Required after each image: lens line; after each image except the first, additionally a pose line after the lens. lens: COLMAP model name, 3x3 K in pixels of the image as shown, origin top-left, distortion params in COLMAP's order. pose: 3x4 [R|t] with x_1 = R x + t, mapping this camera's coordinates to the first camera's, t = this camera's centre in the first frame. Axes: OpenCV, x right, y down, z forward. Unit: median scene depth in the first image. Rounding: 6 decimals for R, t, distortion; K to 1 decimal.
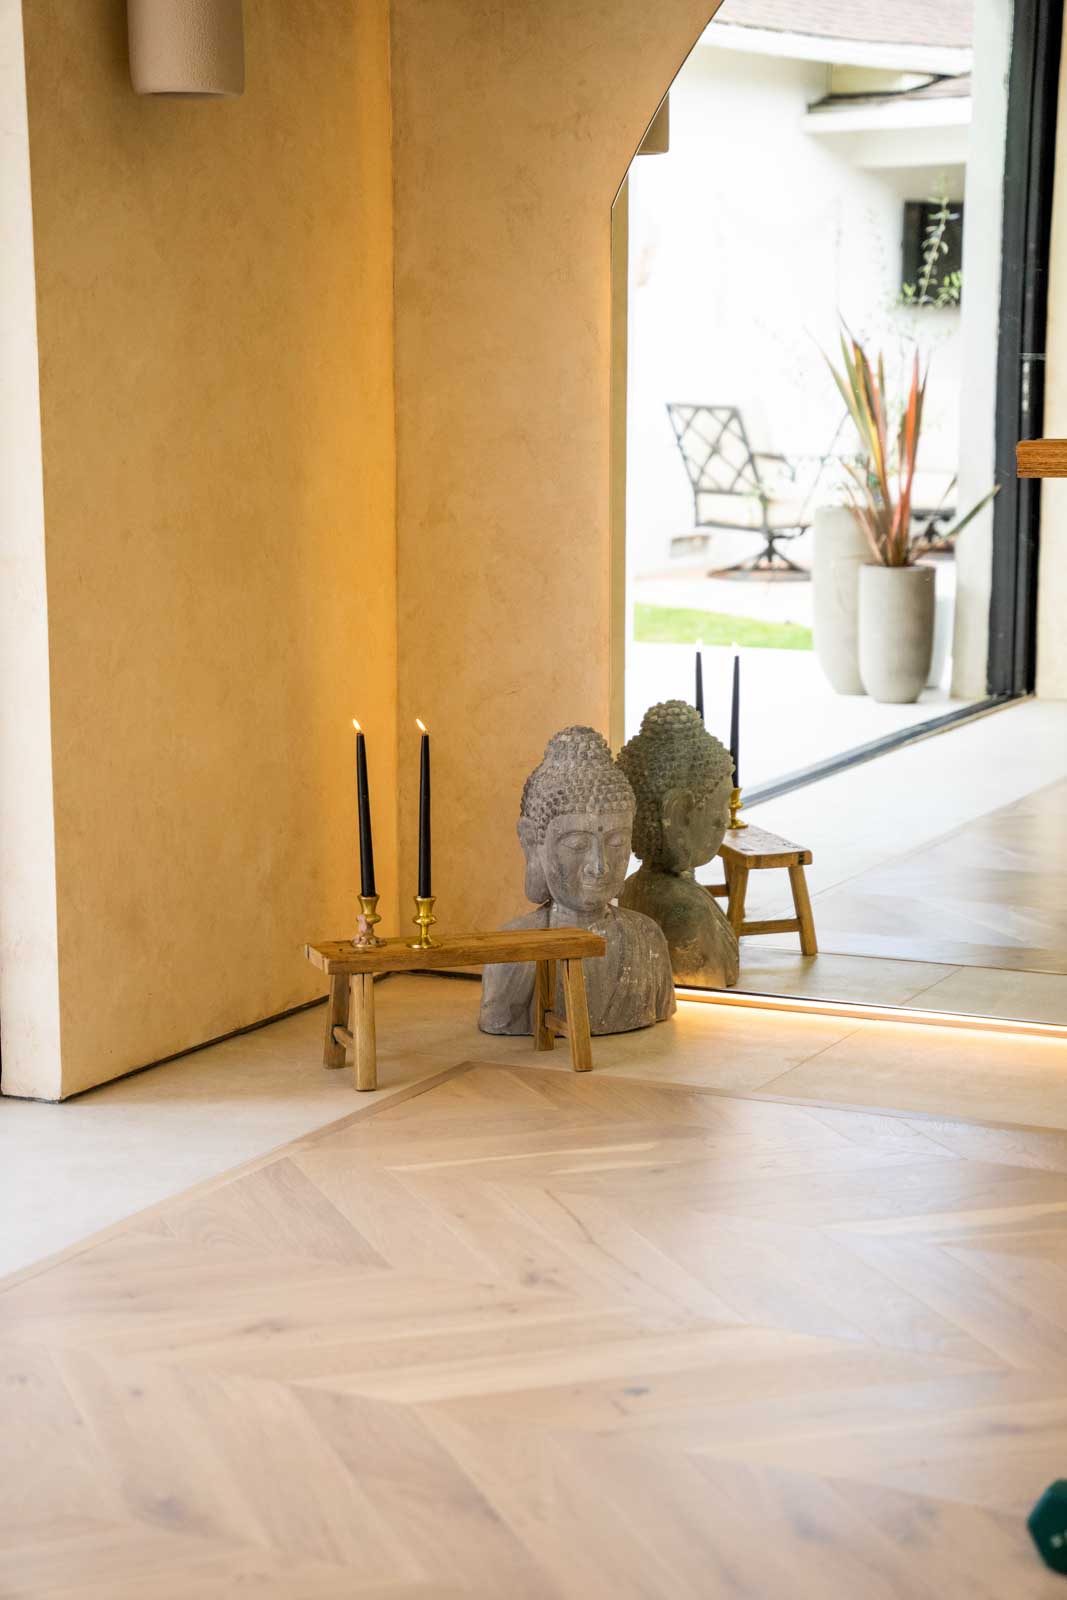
lens RADIAL K [[3052.6, 0, 533.5], [0, 3052.6, 800.0], [0, 0, 1]] dist [0.321520, -0.031797]
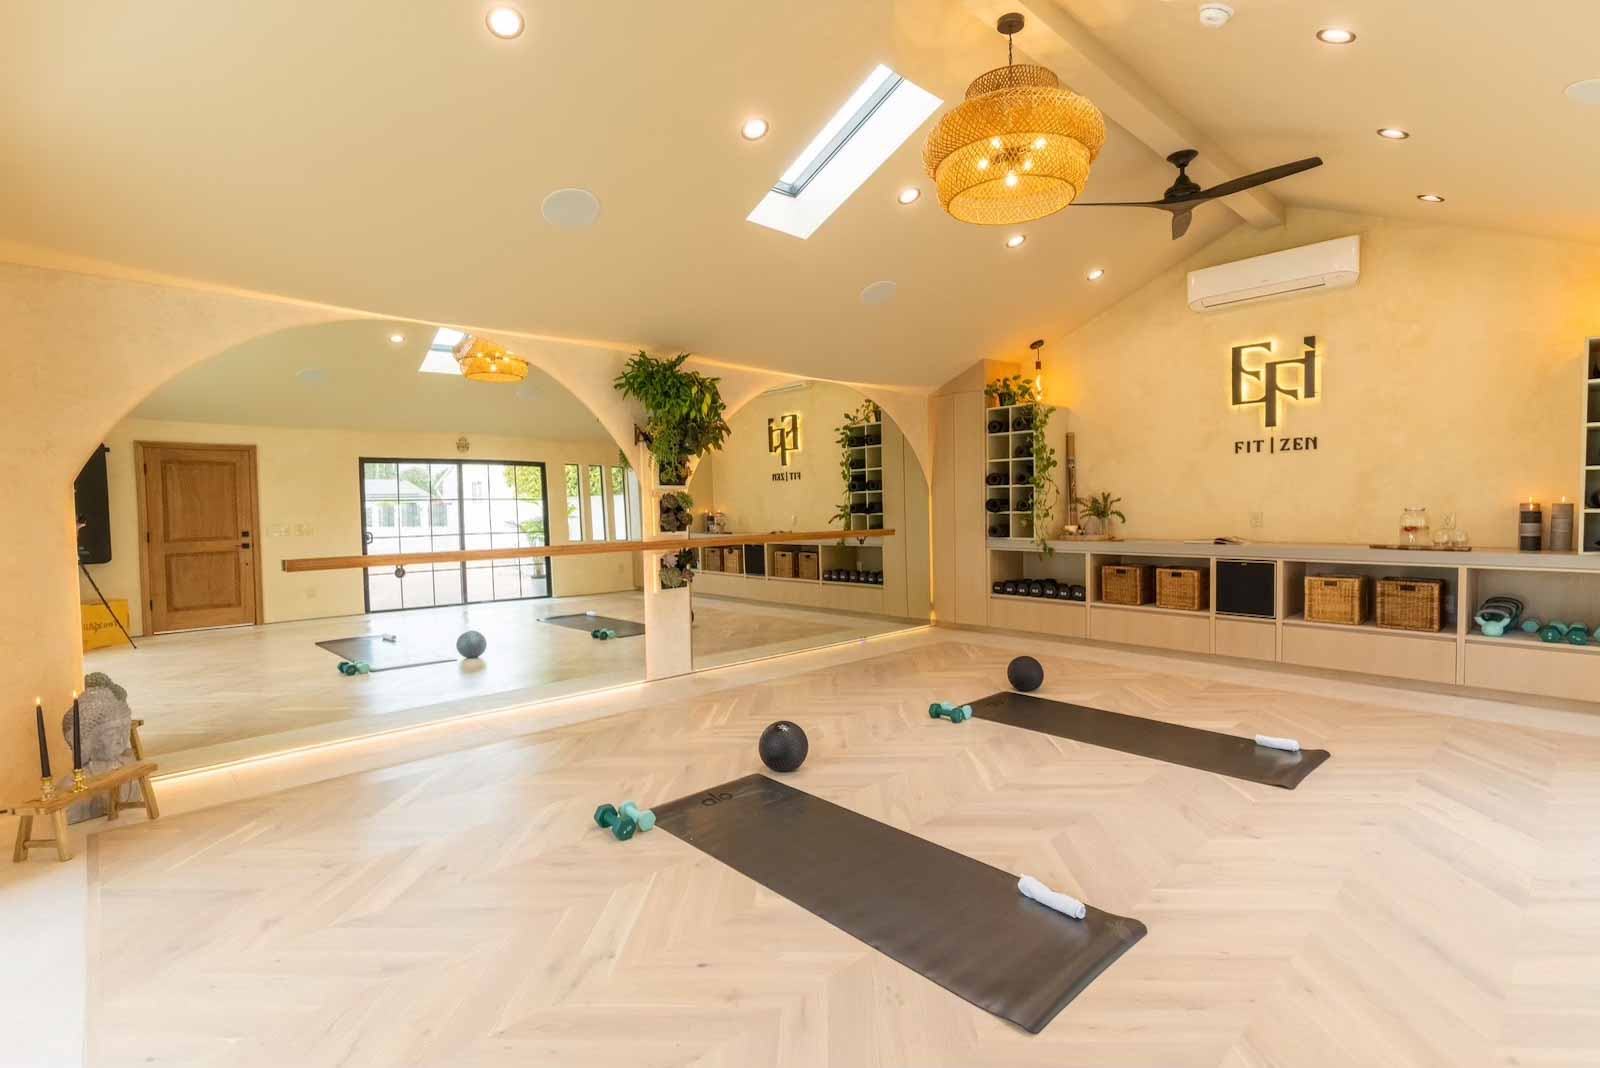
lens RADIAL K [[763.7, 0, 800.0], [0, 763.7, 534.0], [0, 0, 1]] dist [0.003122, 0.000772]
pose [[0.348269, -0.041235, 0.936487, -0.361265], [0.155989, 0.987652, -0.014523, -0.047632], [-0.924324, 0.151140, 0.350401, 0.234342]]
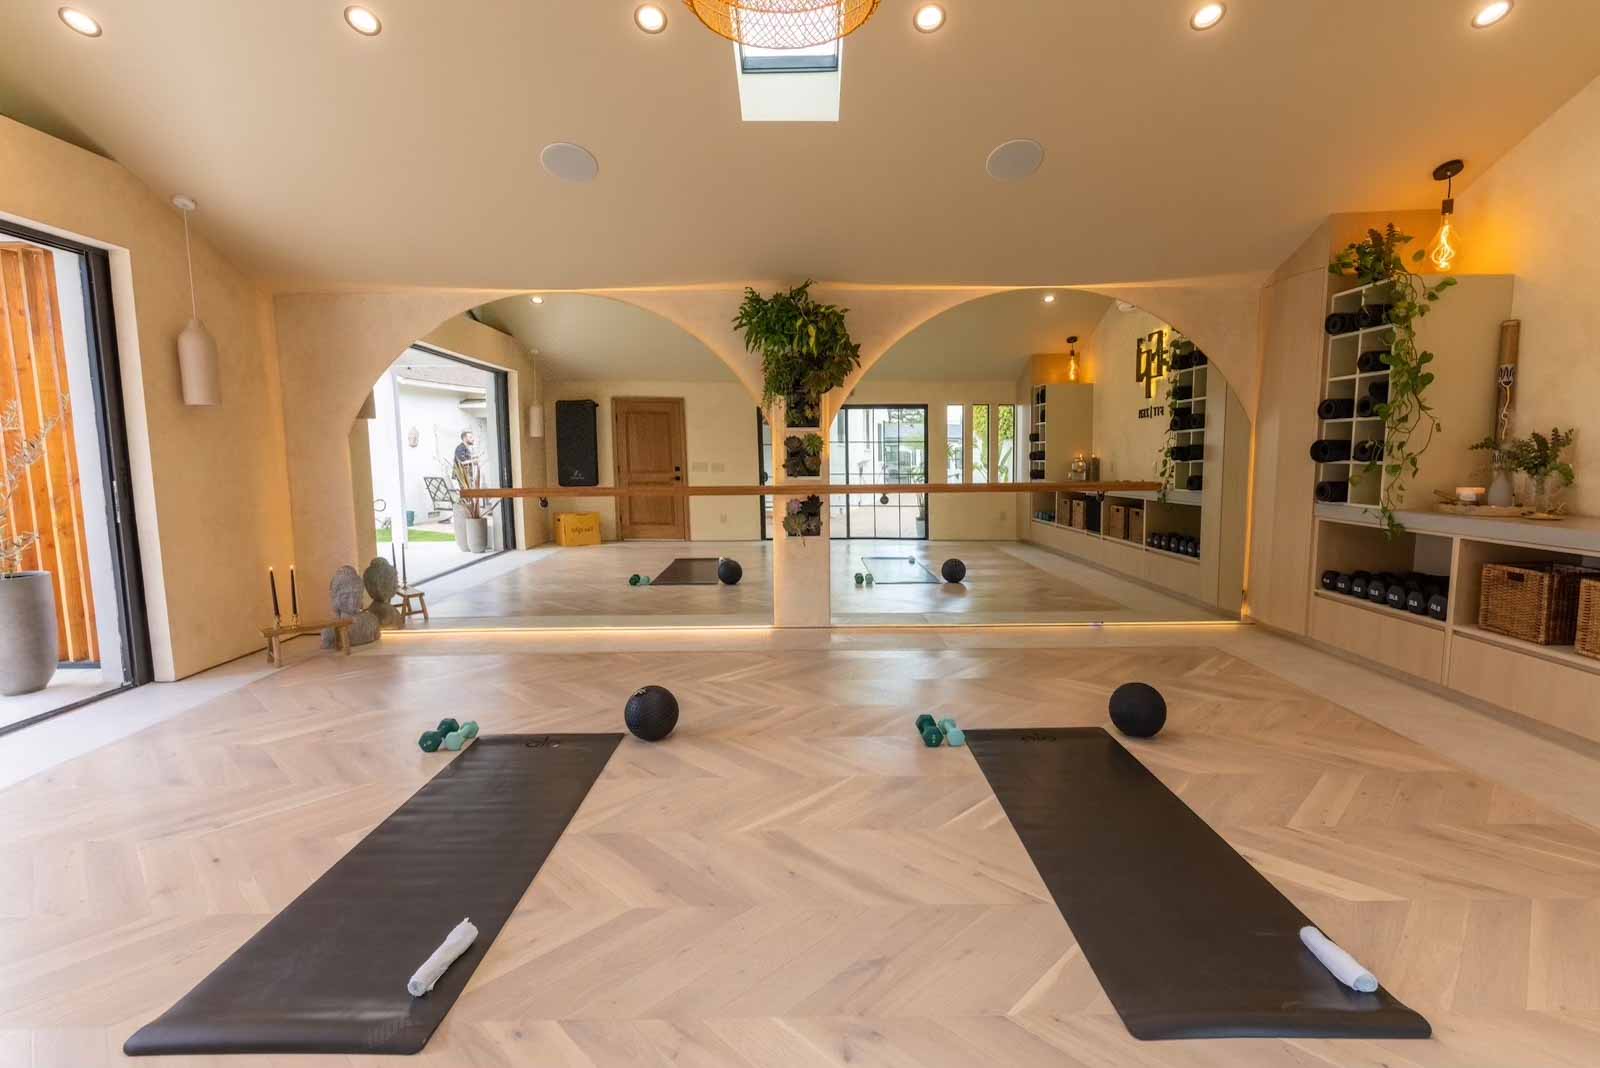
lens RADIAL K [[763.7, 0, 800.0], [0, 763.7, 534.0], [0, 0, 1]] dist [0.003122, 0.000772]
pose [[0.895221, -0.055128, 0.442199, 0.102090], [0.075818, 0.996693, -0.029237, 0.007950], [-0.439125, 0.059701, 0.896440, -0.111836]]
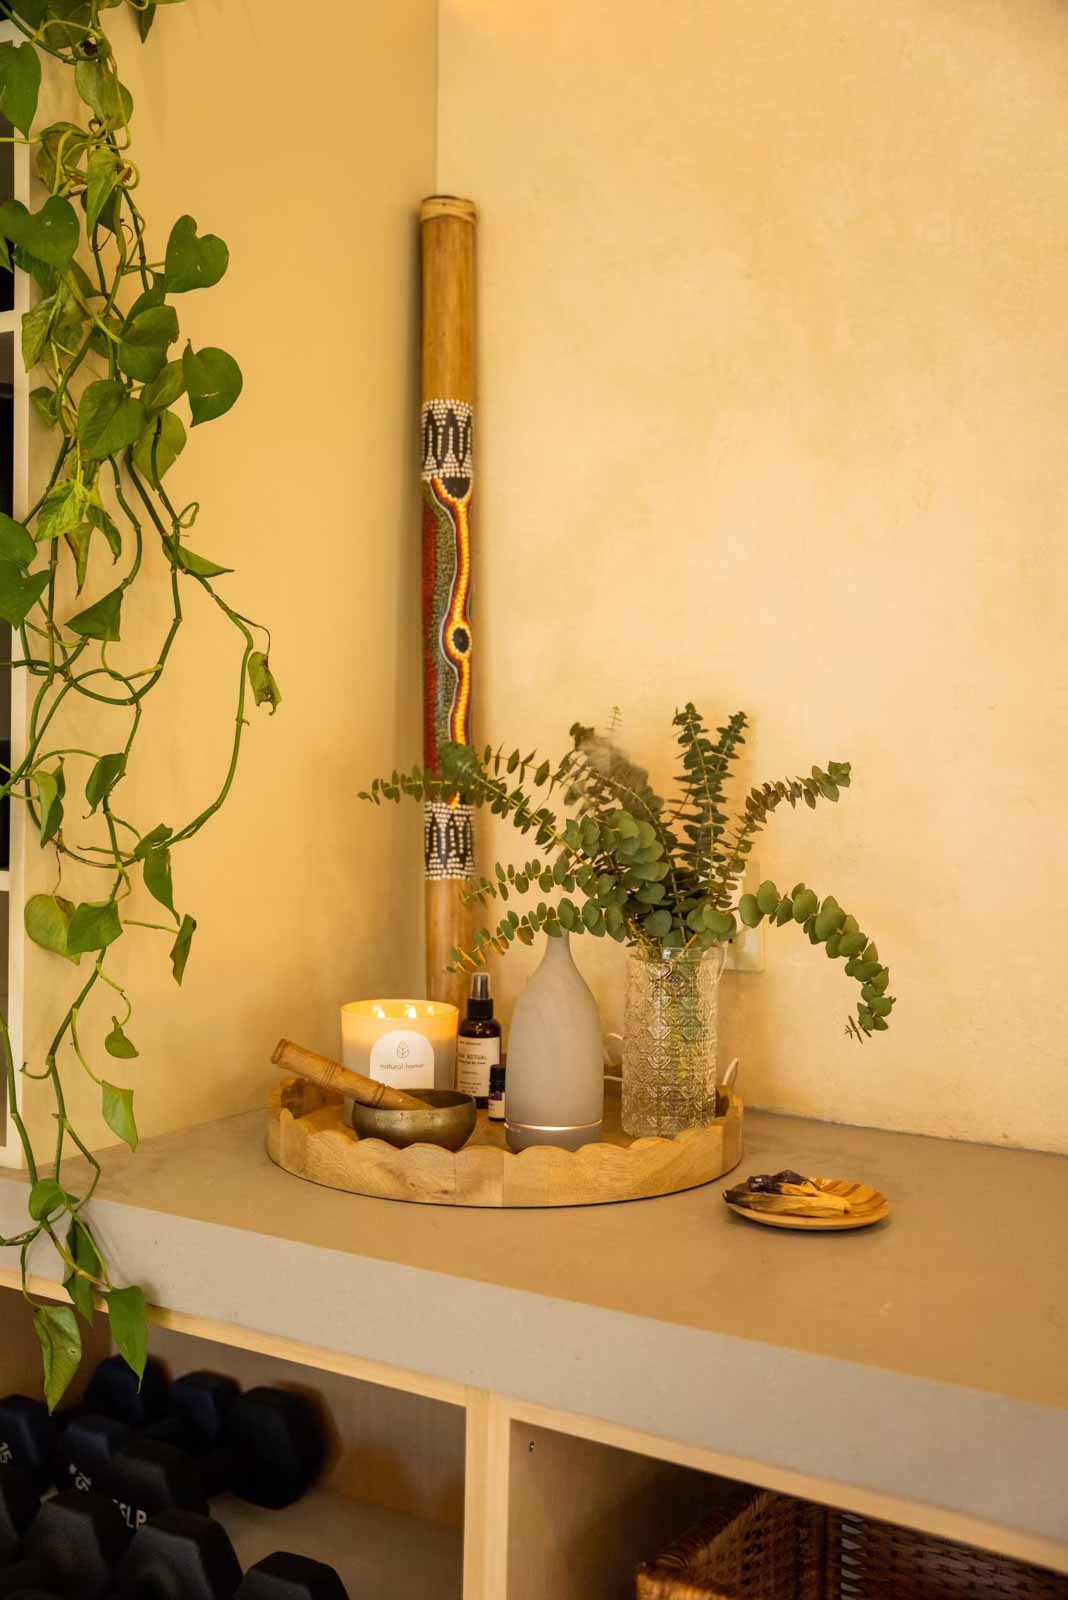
lens RADIAL K [[1726.2, 0, 534.0], [0, 1726.2, 800.0], [0, 0, 1]] dist [0.013029, 0.018315]
pose [[0.094297, -0.035901, 0.994897, 0.698523], [0.132673, 0.990889, 0.023181, -0.049651], [-0.986664, 0.129810, 0.098200, 0.202151]]
